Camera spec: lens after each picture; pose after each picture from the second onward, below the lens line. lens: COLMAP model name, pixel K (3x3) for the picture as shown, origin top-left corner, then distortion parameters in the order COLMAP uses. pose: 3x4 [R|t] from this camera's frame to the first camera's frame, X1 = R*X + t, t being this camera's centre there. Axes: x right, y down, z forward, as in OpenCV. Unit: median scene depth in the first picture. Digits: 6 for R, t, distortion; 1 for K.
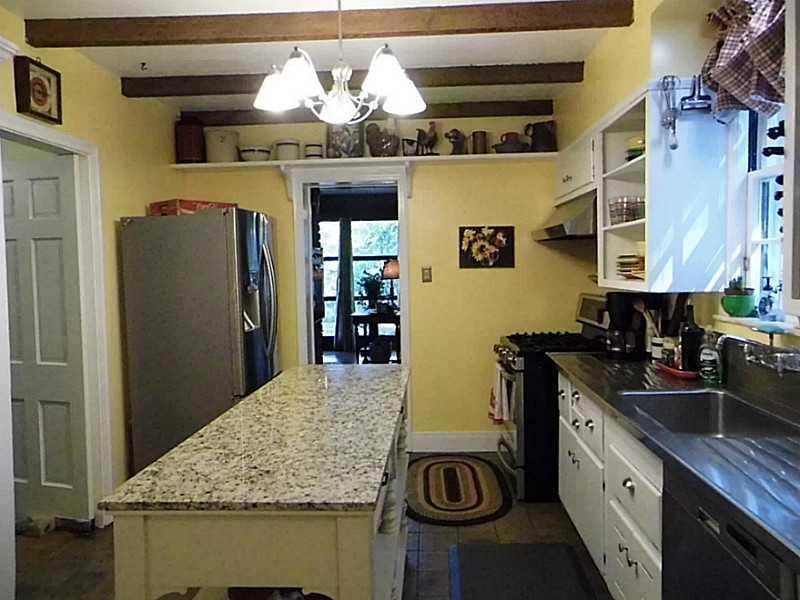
lens RADIAL K [[598.3, 0, 405.2], [0, 598.3, 298.3], [0, 0, 1]] dist [-0.032151, 0.055293]
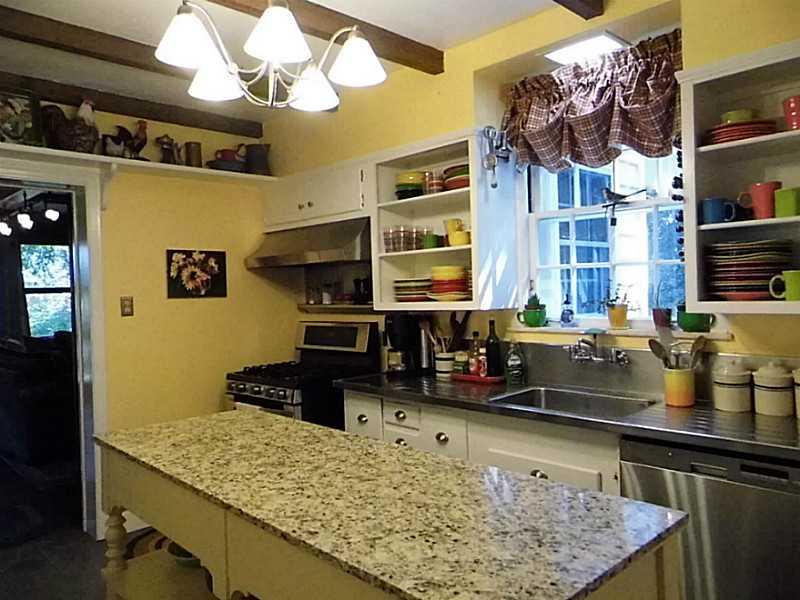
lens RADIAL K [[598.3, 0, 405.2], [0, 598.3, 298.3], [0, 0, 1]] dist [-0.032151, 0.055293]
pose [[0.682752, -0.009202, 0.730593, -0.428175], [0.057952, 0.997453, -0.041594, 0.005757], [-0.728349, 0.070737, 0.681545, 0.267842]]
